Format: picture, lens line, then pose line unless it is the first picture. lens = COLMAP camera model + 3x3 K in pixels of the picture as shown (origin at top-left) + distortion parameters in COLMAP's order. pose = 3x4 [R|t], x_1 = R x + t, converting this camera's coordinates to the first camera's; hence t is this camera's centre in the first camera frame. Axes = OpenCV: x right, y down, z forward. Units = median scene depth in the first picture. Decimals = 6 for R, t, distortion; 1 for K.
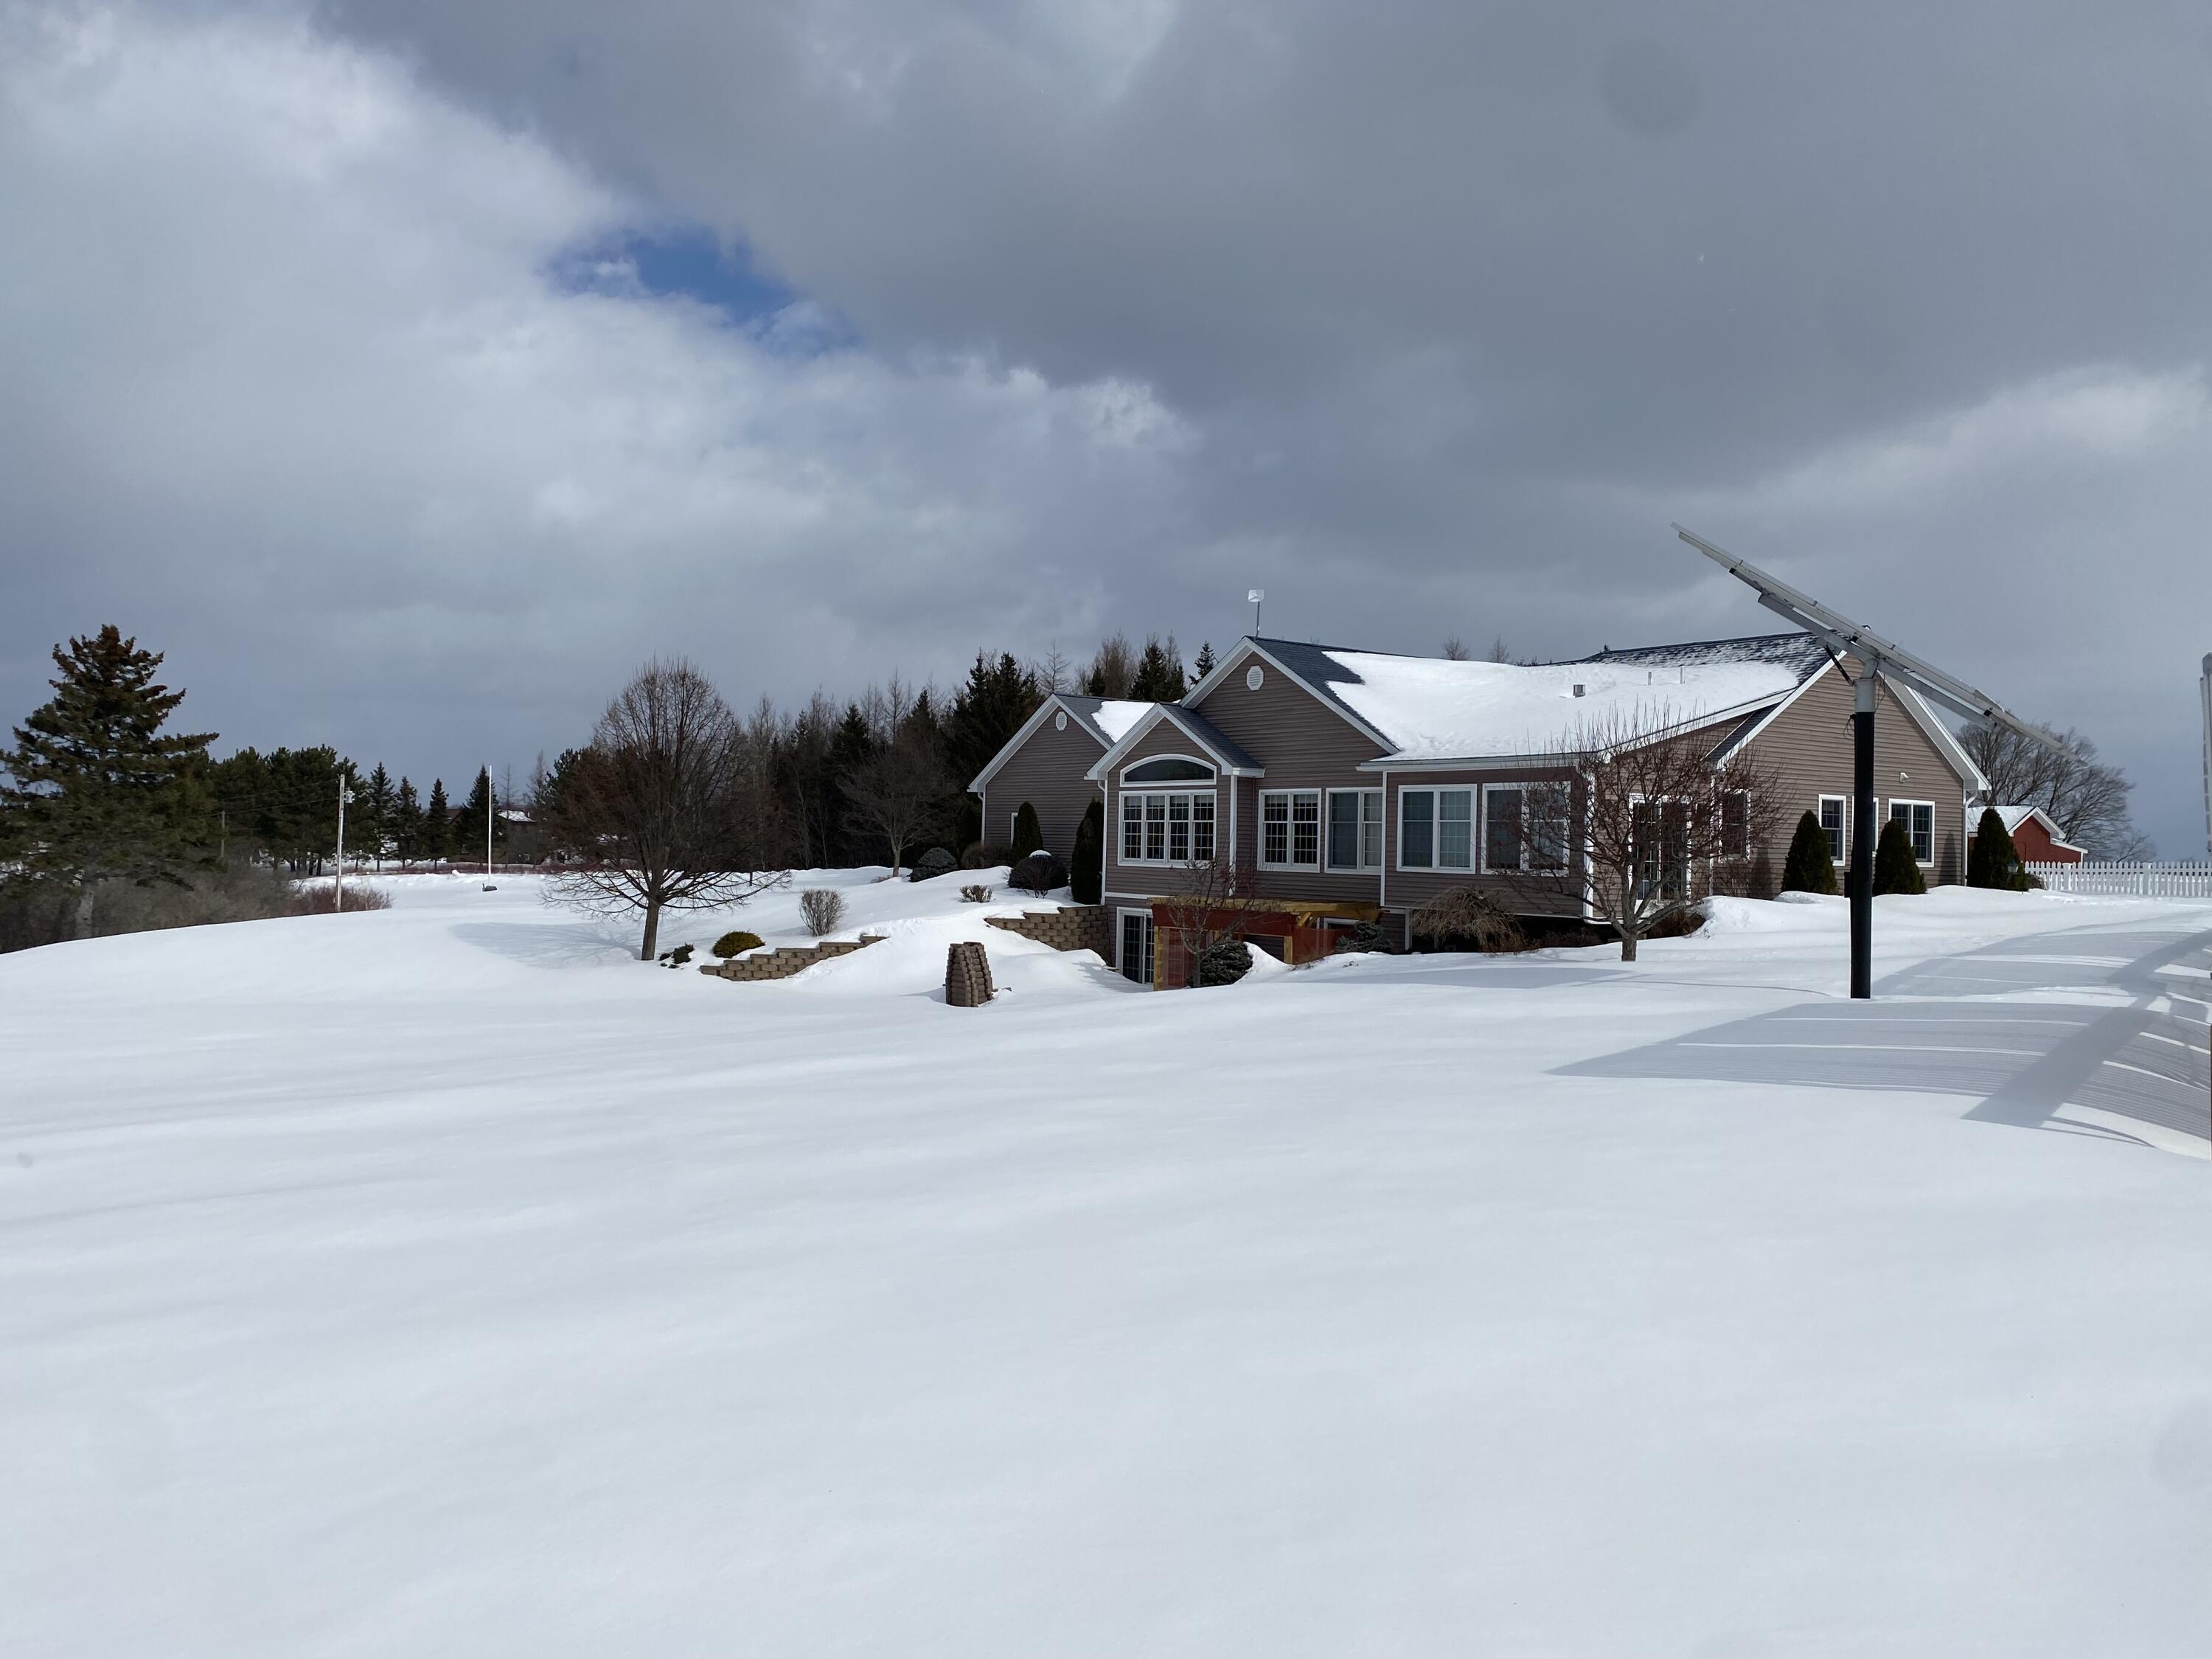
lens RADIAL K [[1625.4, 0, 1105.6], [0, 1625.4, 820.9], [0, 0, 1]] dist [0.130917, -0.255609]
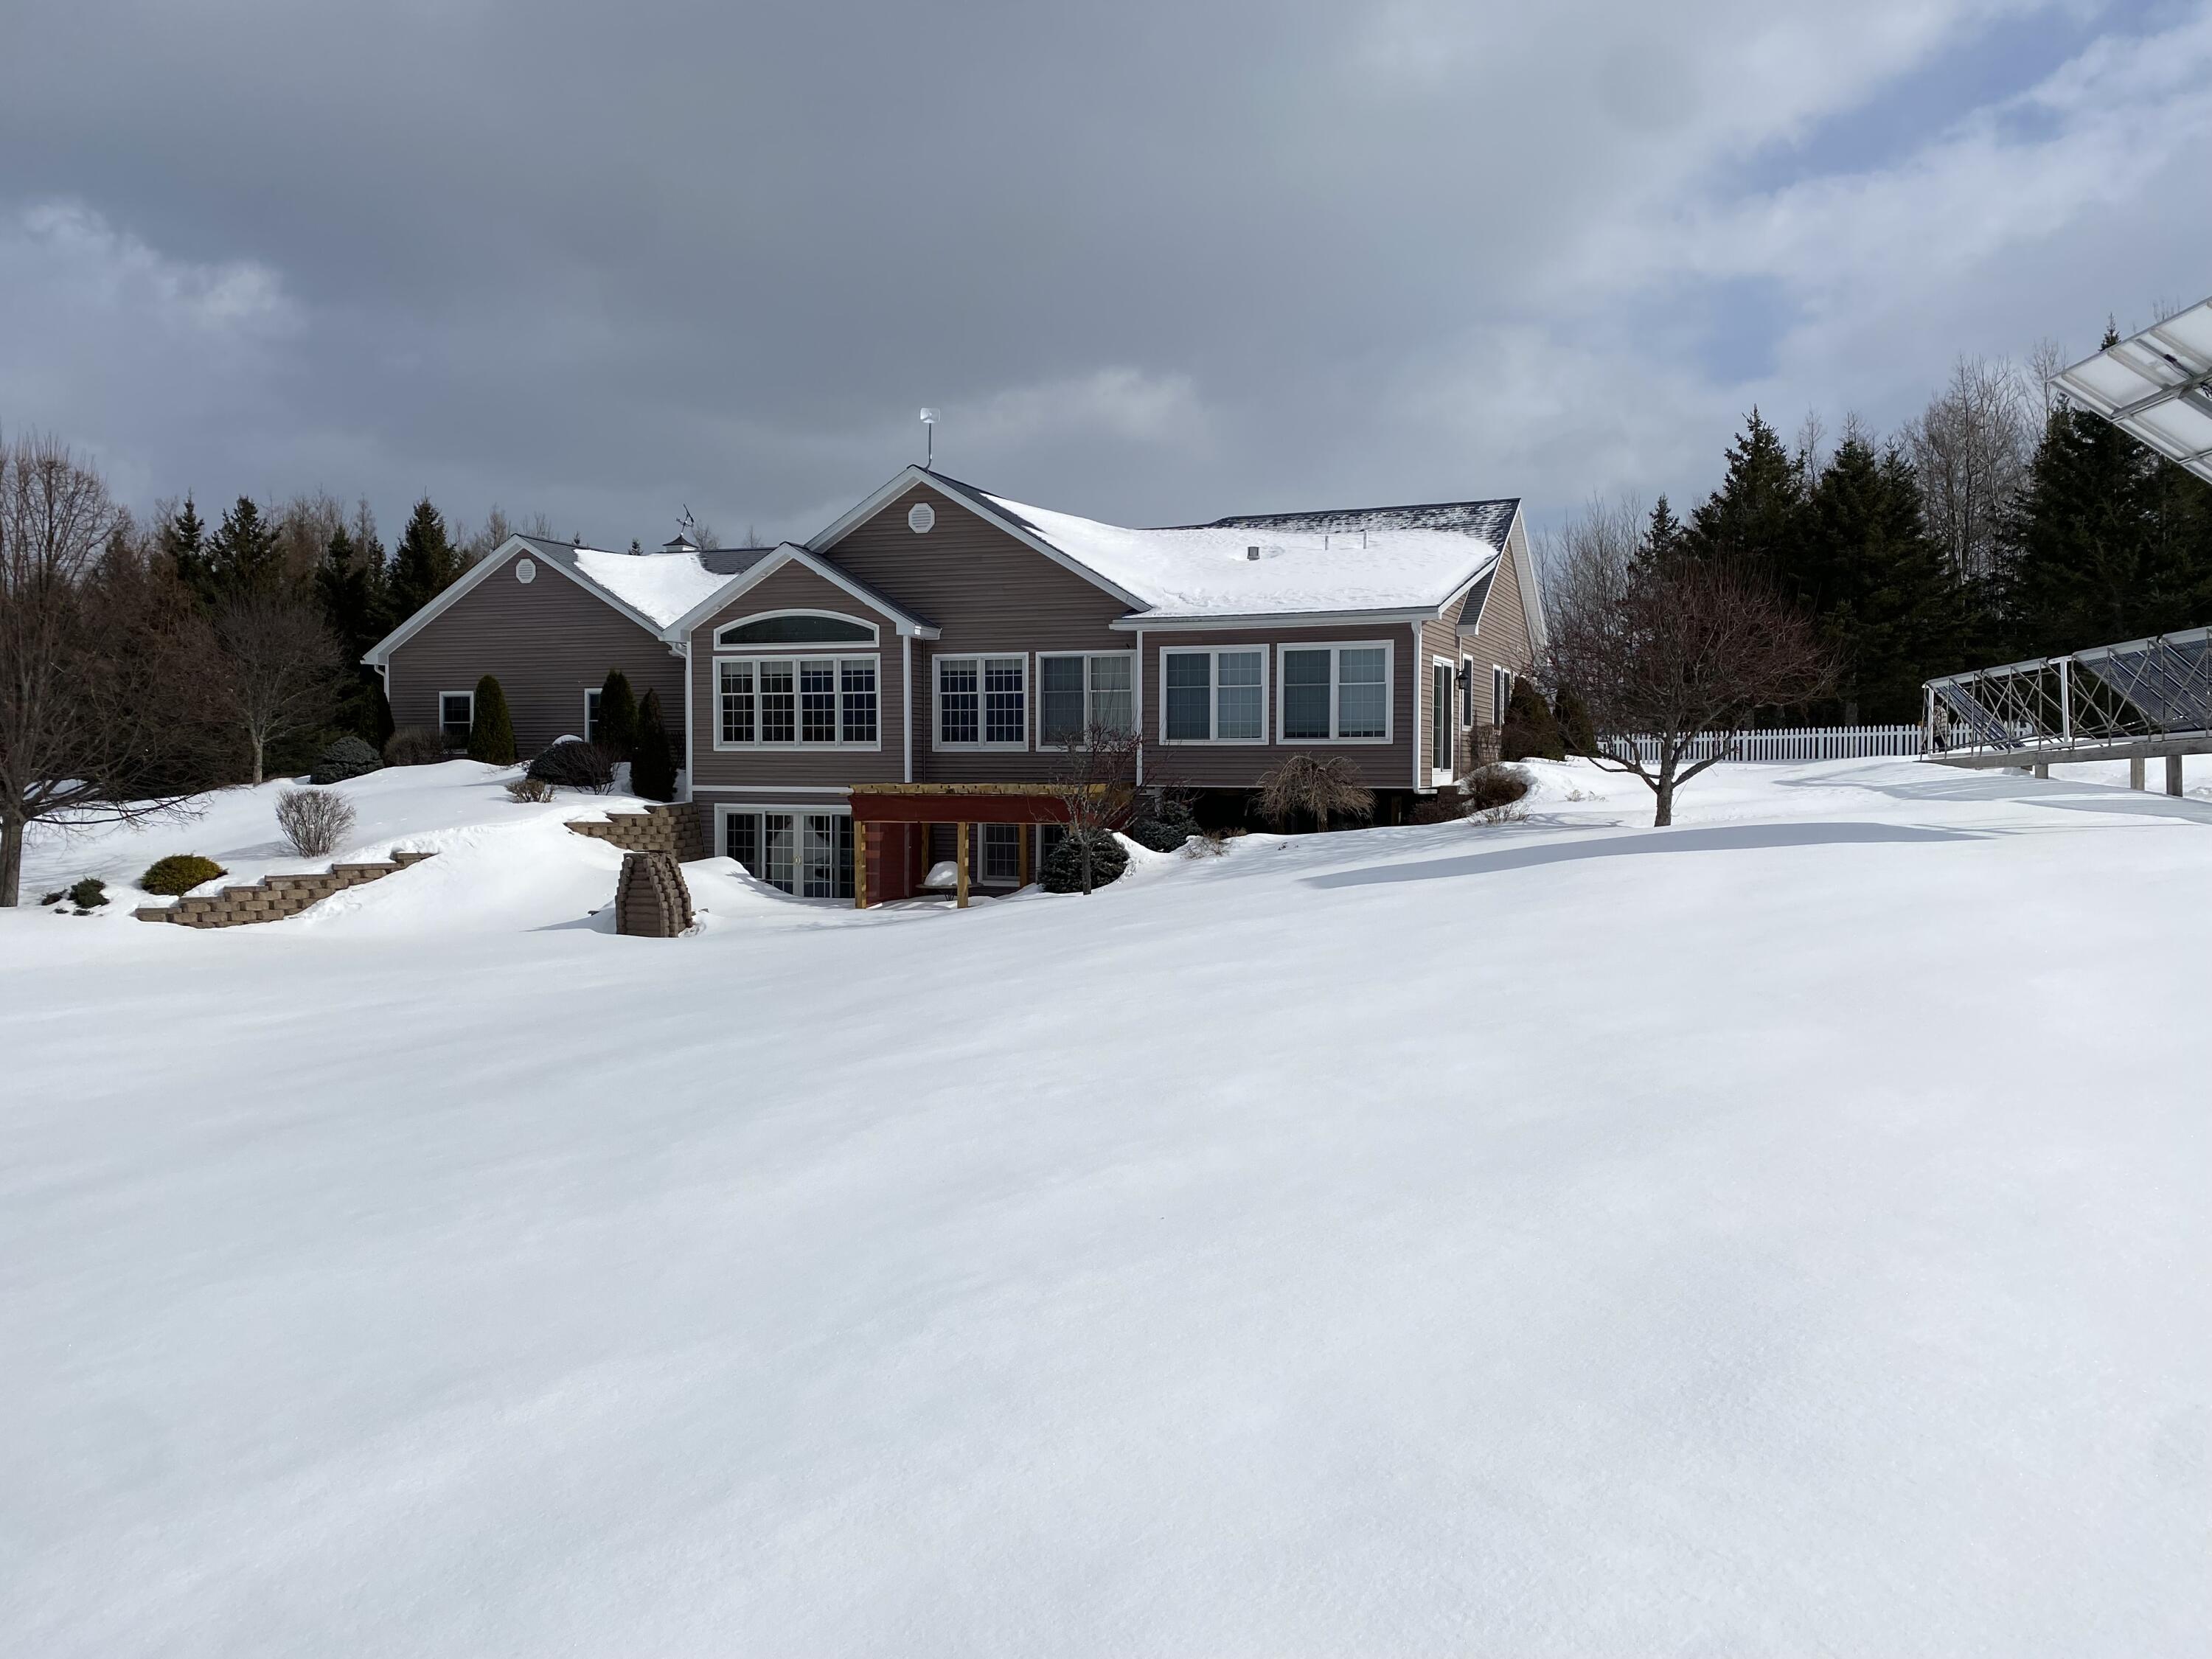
lens RADIAL K [[1625.4, 0, 1105.6], [0, 1625.4, 820.9], [0, 0, 1]] dist [0.130917, -0.255609]
pose [[0.850732, -0.035586, 0.524394, -0.264839], [0.007305, 0.998410, 0.055901, 0.019400], [-0.525549, -0.043726, 0.849639, 0.238880]]
